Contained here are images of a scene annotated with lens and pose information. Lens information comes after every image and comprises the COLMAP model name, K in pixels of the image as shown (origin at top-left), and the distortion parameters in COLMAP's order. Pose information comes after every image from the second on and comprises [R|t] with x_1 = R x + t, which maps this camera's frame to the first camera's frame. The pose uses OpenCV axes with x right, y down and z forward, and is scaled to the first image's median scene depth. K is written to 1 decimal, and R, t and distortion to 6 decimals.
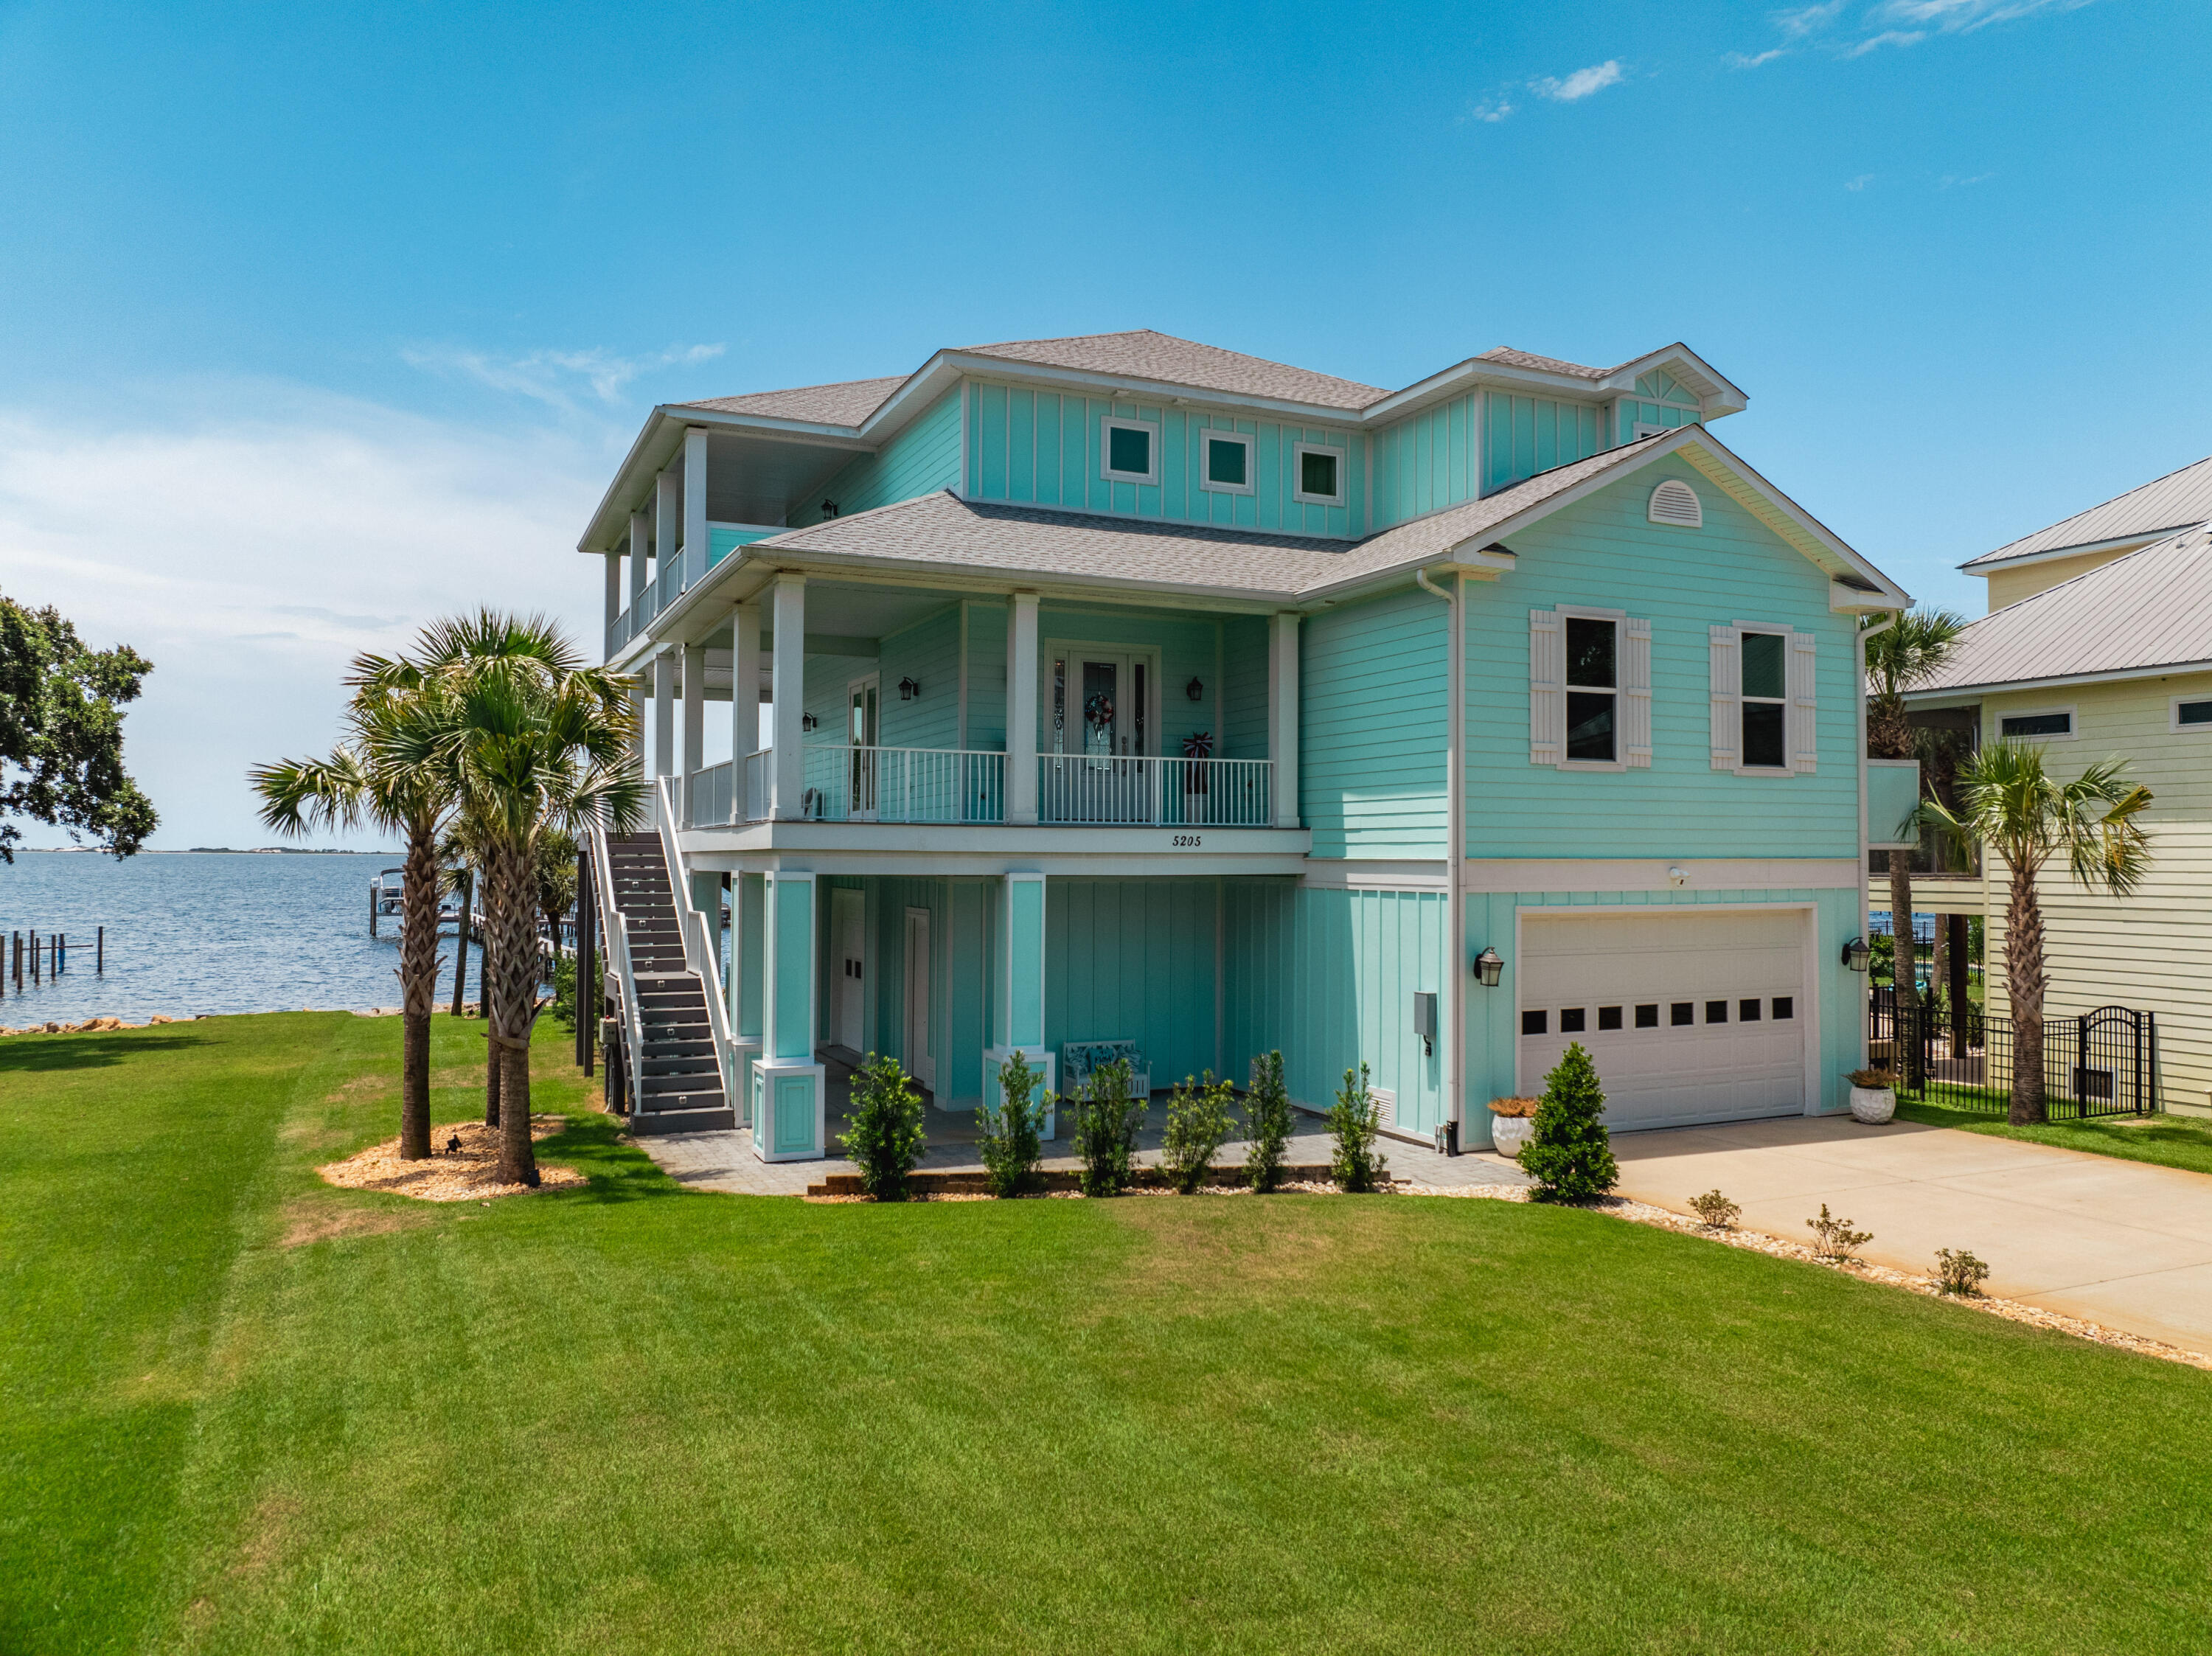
lens RADIAL K [[1653.8, 0, 1109.7], [0, 1653.8, 906.6], [0, 0, 1]] dist [-0.043625, 0.003062]
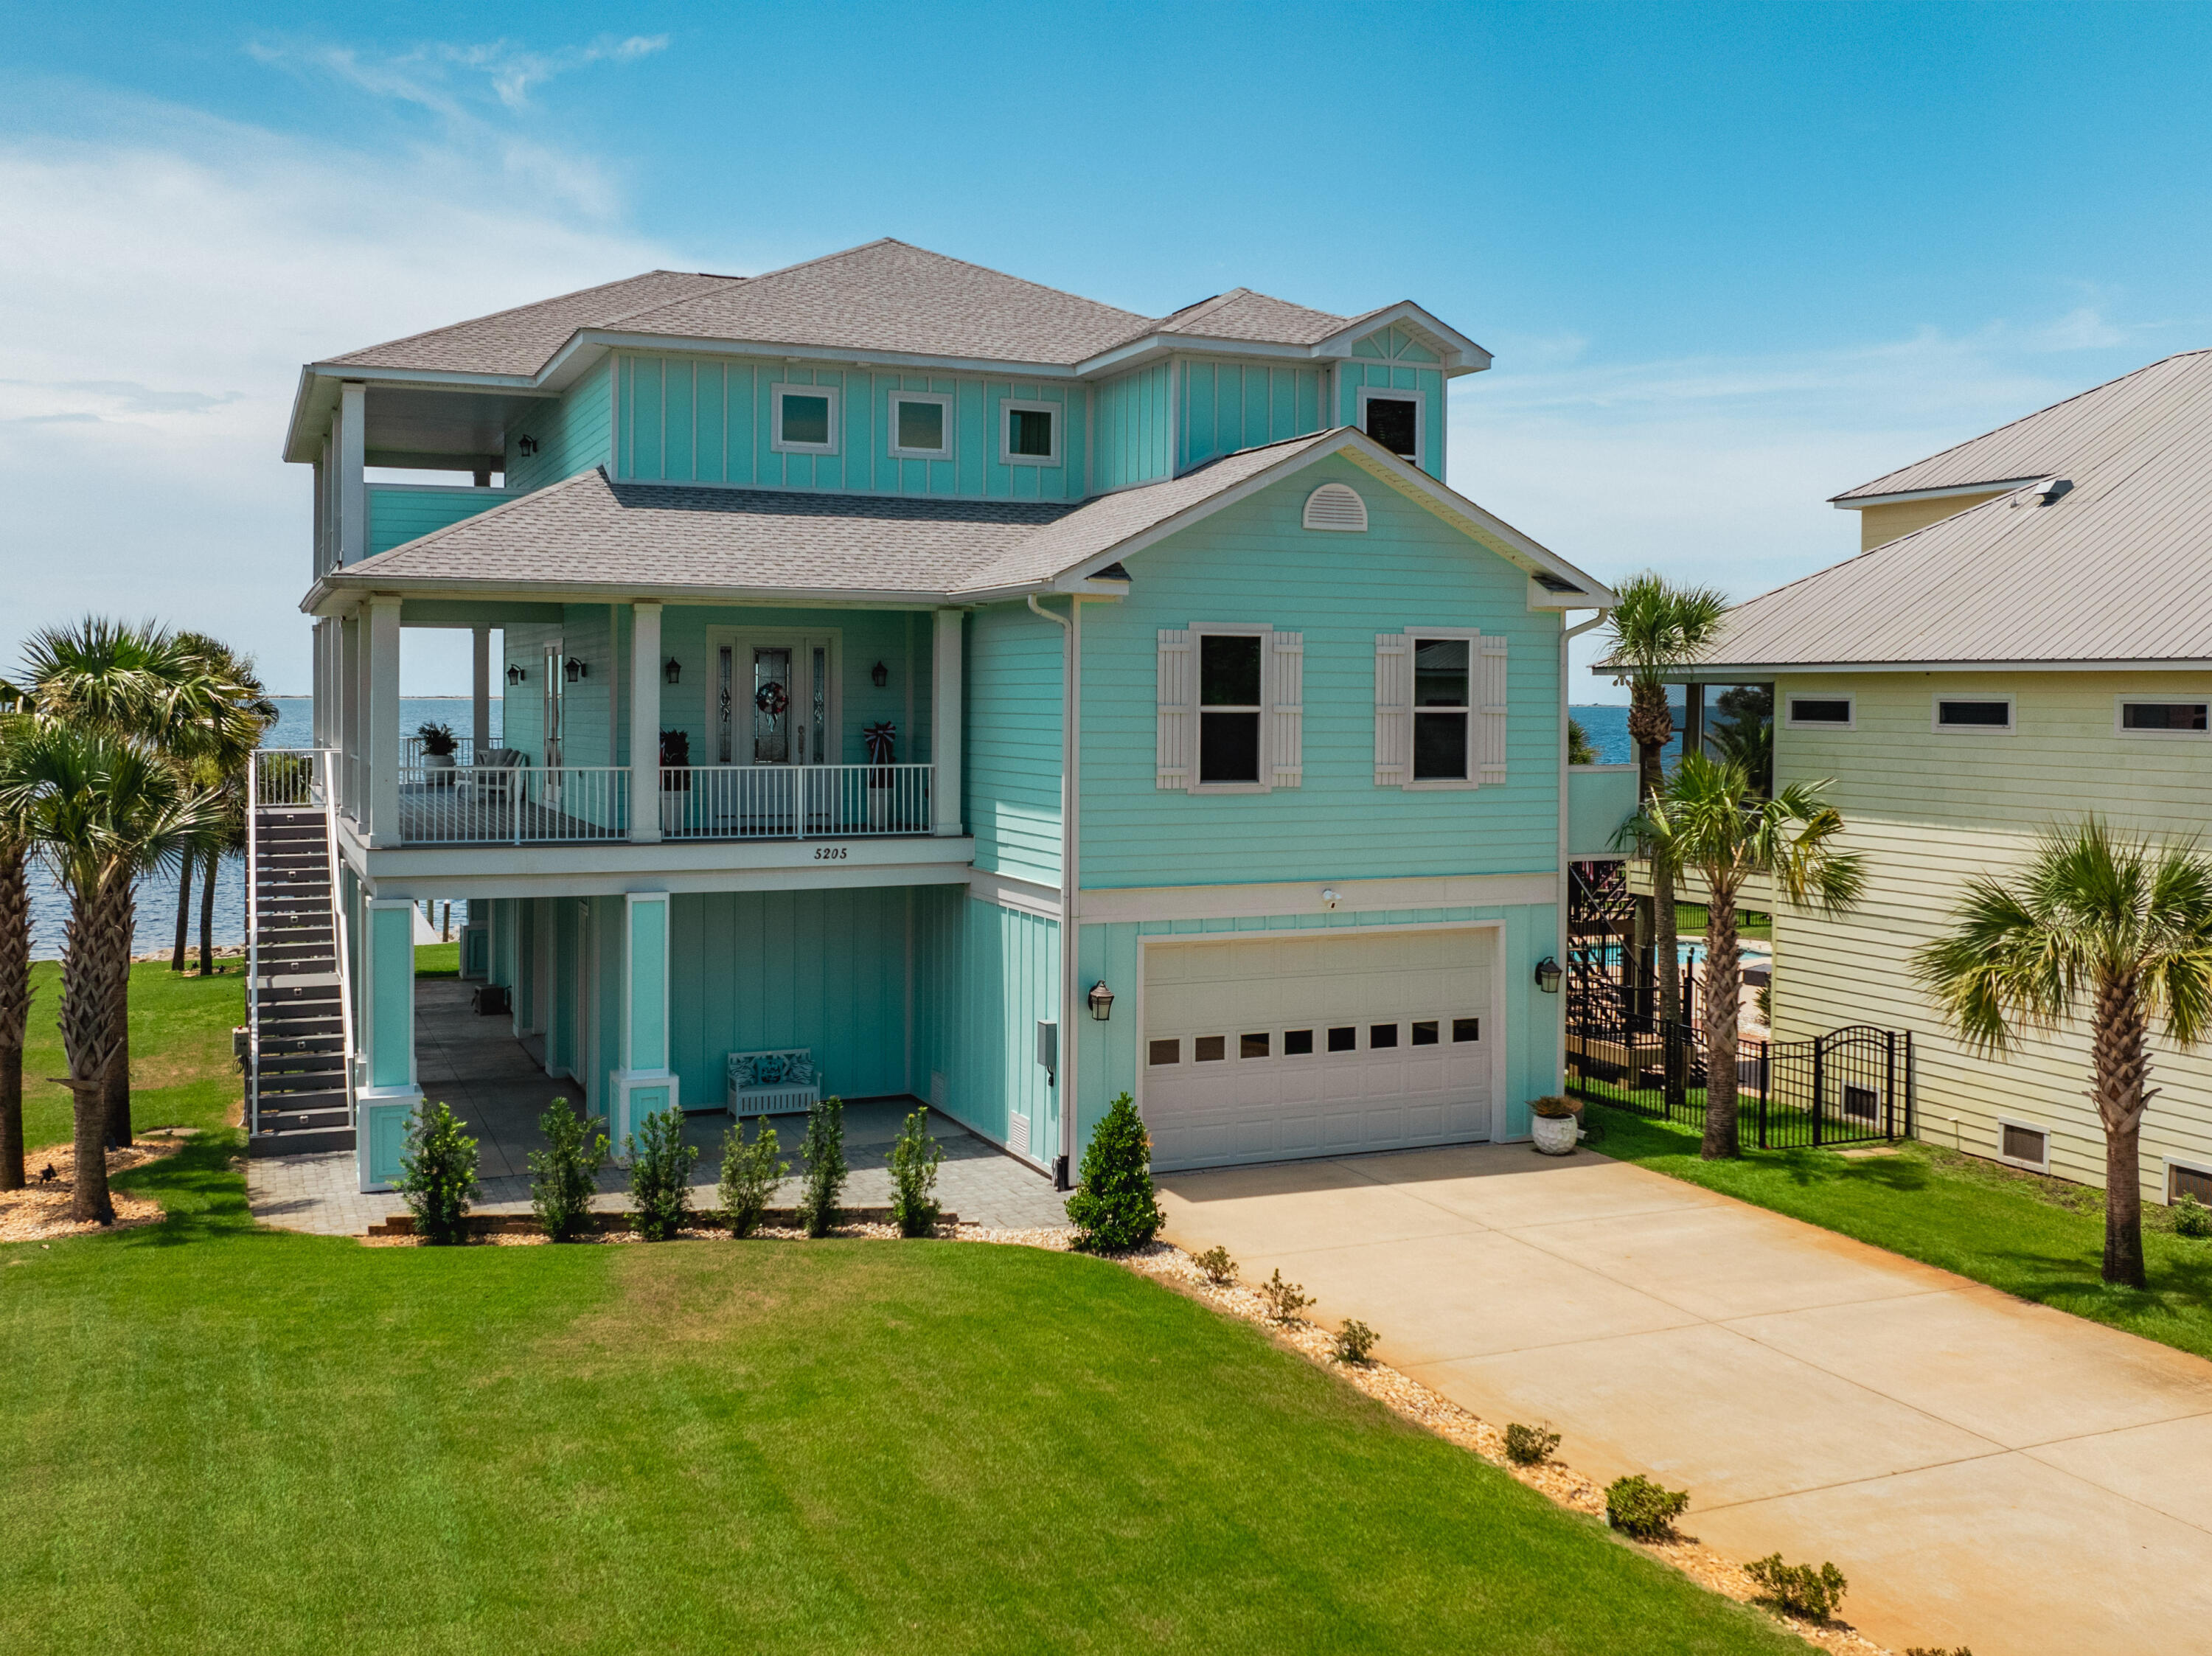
lens RADIAL K [[2168.5, 0, 1166.0], [0, 2168.5, 862.6], [0, 0, 1]] dist [-0.031063, -0.002148]
pose [[0.999939, 0.009591, -0.005406, 0.259535], [-0.009294, 0.998573, 0.052580, -0.107209], [0.005903, -0.052526, 0.998602, -0.266638]]
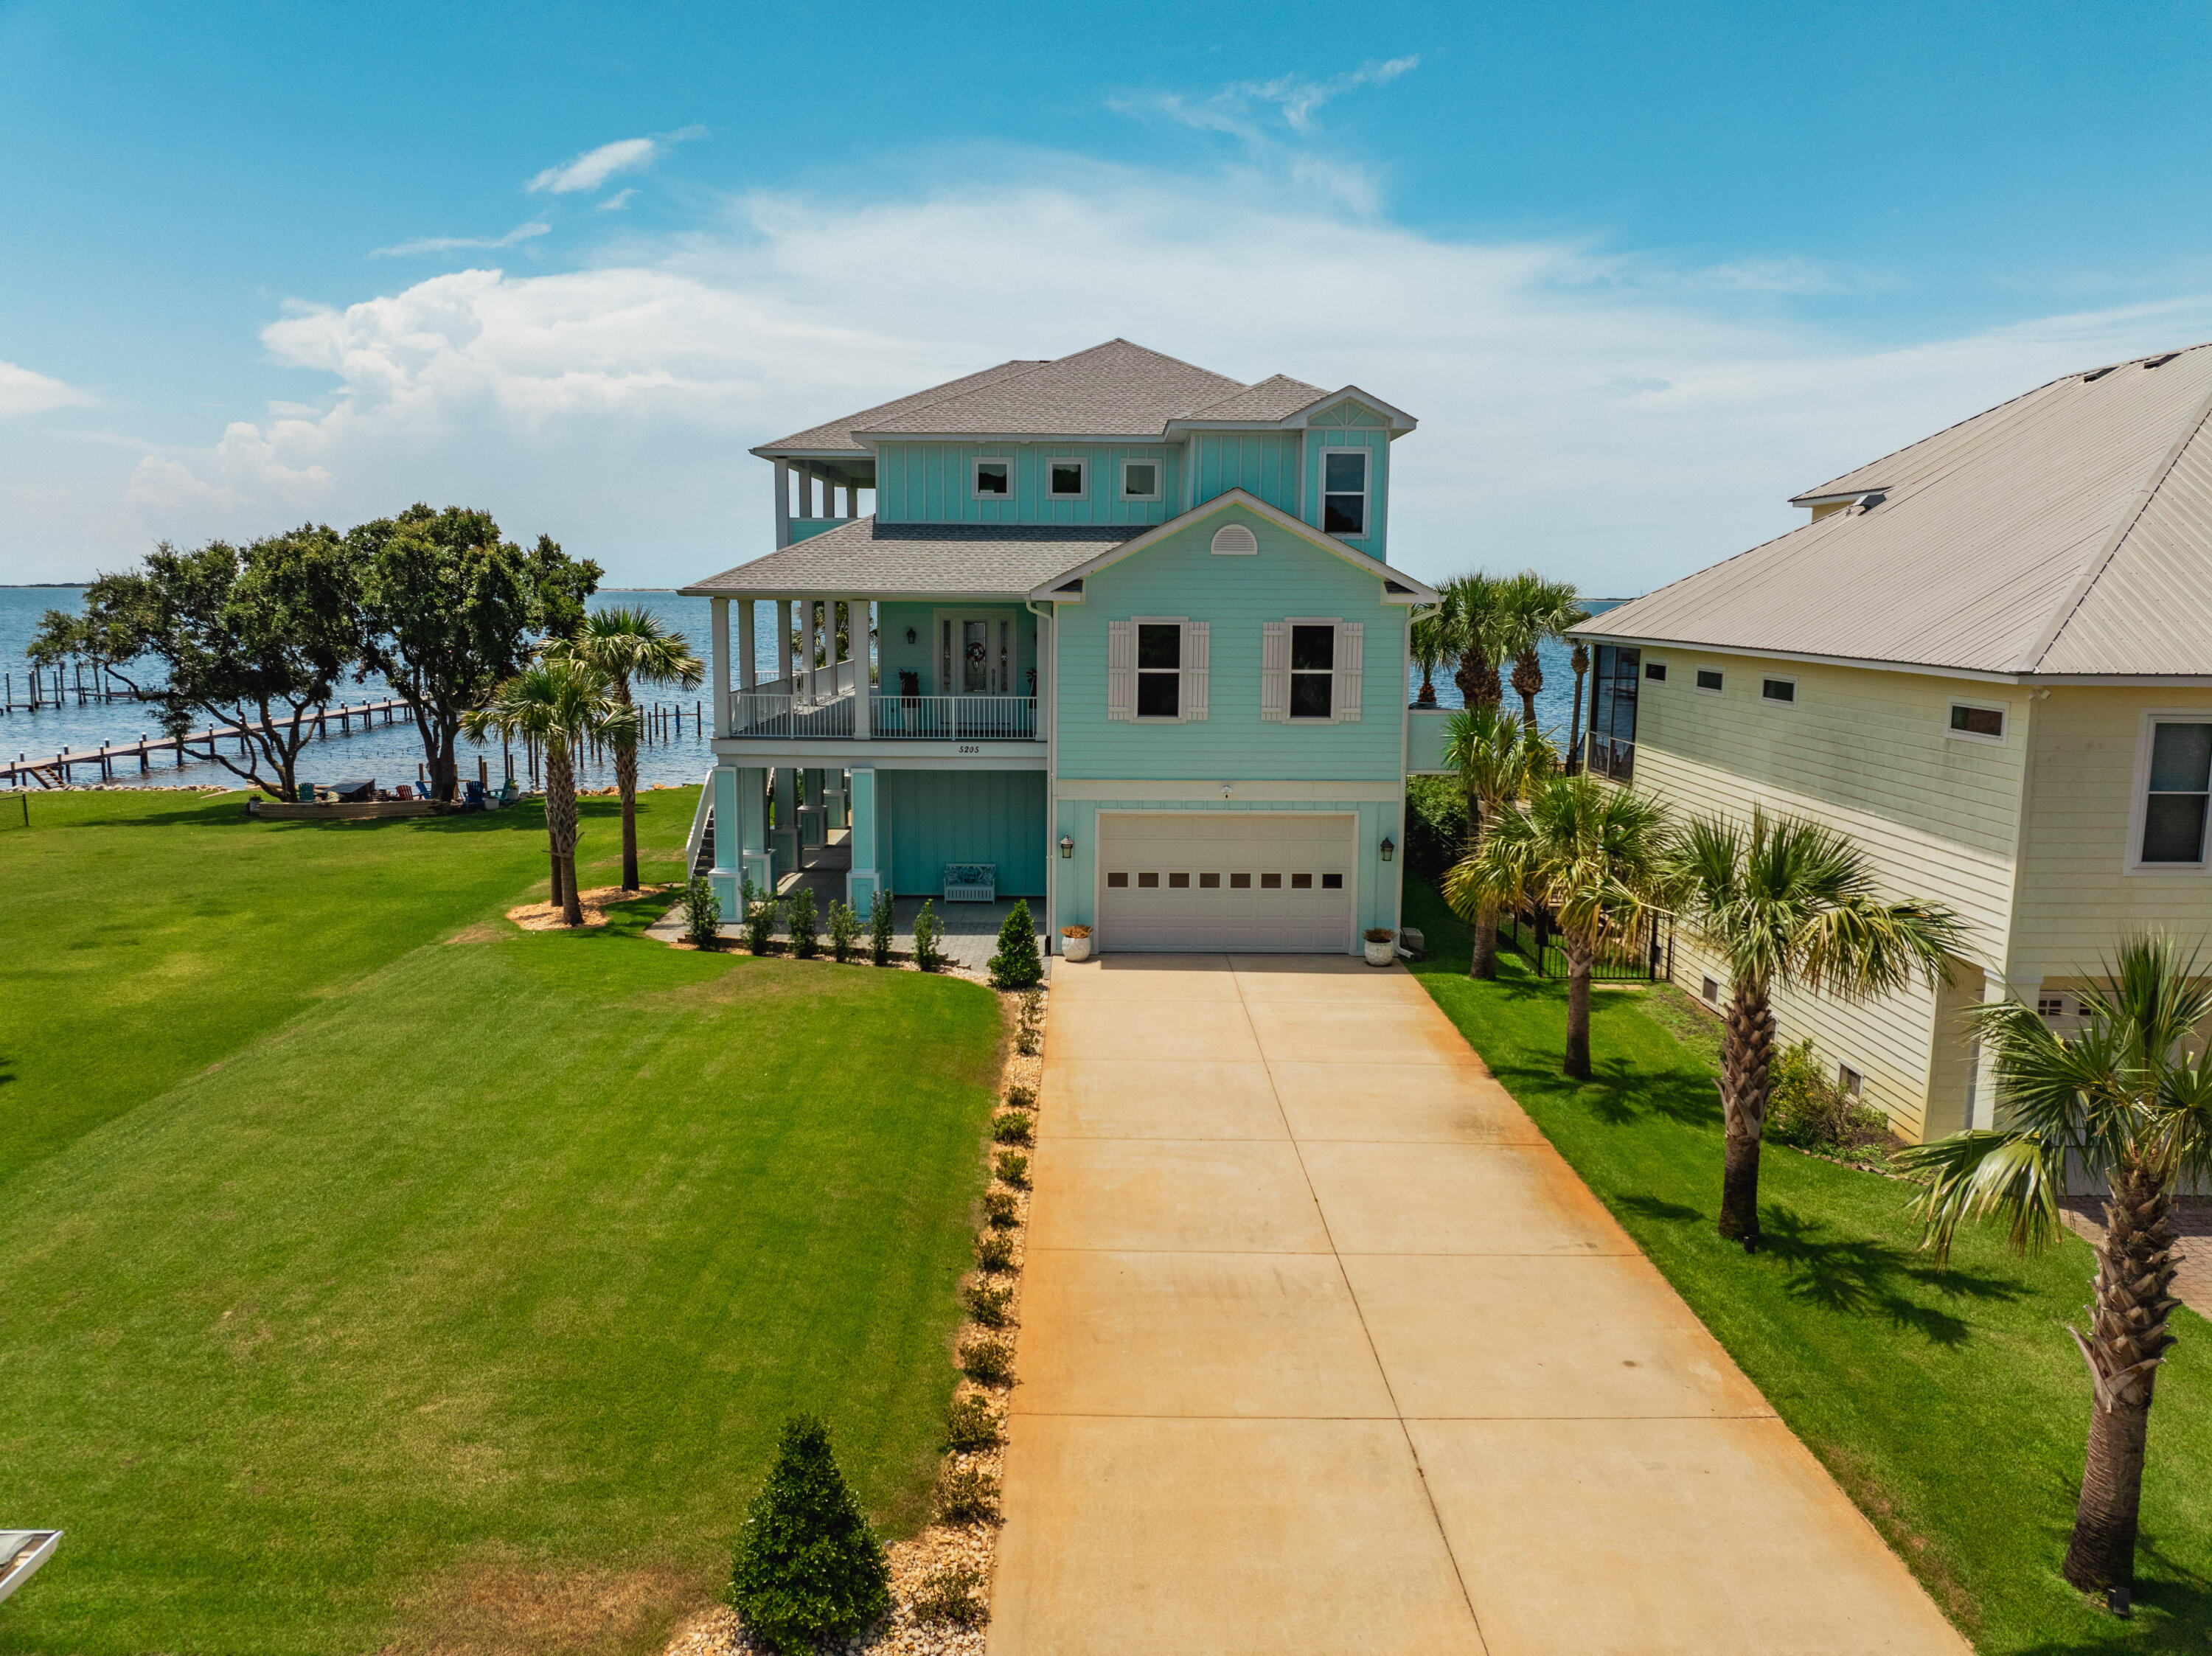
lens RADIAL K [[1690.5, 0, 1111.7], [0, 1690.5, 1007.4], [0, 0, 1]] dist [-0.051814, 0.002594]
pose [[0.898661, 0.115466, -0.423174, 0.949701], [-0.018827, 0.973996, 0.225781, -0.178761], [0.438240, -0.194933, 0.877466, -0.470955]]
